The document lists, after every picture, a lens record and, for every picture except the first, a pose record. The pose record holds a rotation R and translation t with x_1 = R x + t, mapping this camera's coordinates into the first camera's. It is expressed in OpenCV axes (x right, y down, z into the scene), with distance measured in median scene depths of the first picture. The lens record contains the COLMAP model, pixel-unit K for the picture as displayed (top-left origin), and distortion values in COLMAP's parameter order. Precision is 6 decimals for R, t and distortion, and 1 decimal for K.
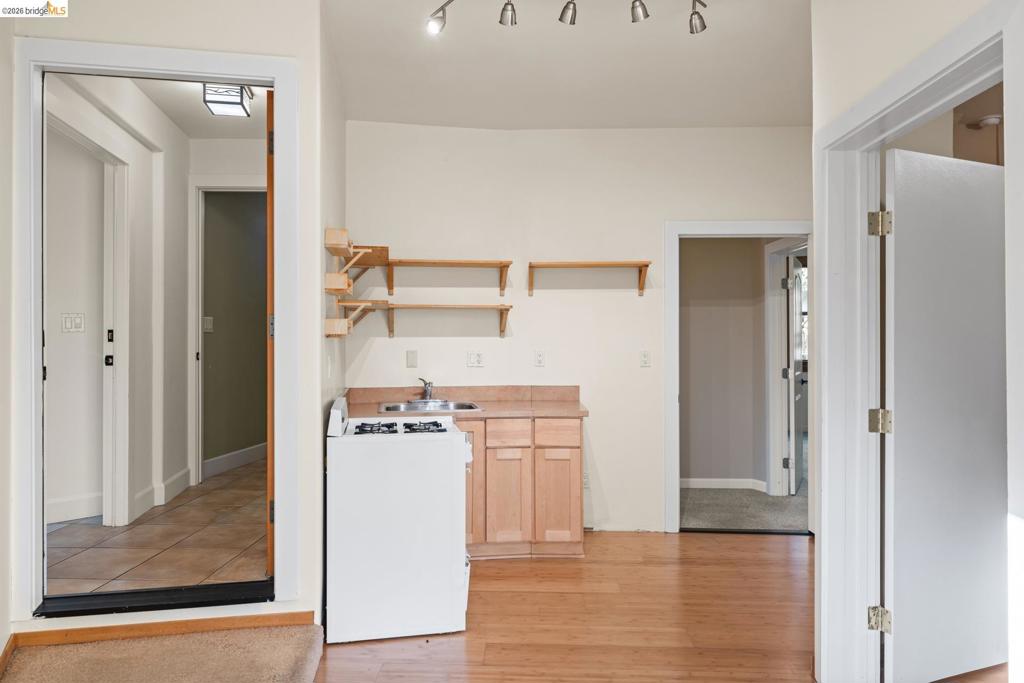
lens RADIAL K [[660.6, 0, 512.0], [0, 660.6, 341.5], [0, 0, 1]] dist [-0.000202, -0.000010]
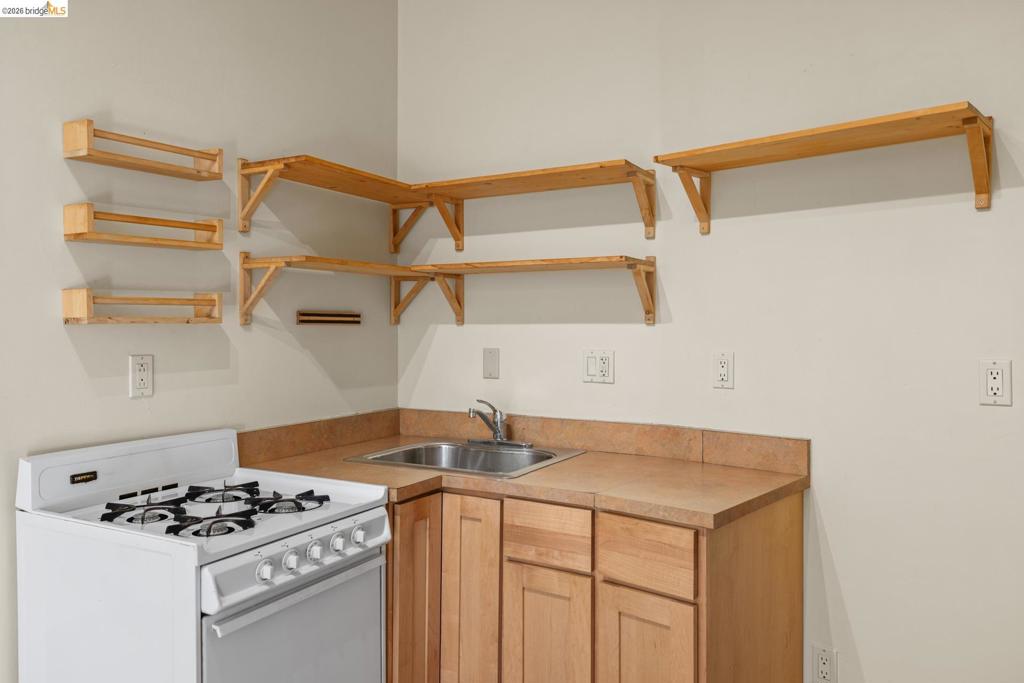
lens RADIAL K [[772.0, 0, 512.0], [0, 772.0, 341.5], [0, 0, 1]] dist [0.000249, -0.000186]
pose [[0.753706, 0.013605, -0.657070, 0.288435], [-0.004185, 0.999865, 0.015902, -0.002321], [0.657198, -0.009236, 0.753661, 0.522578]]
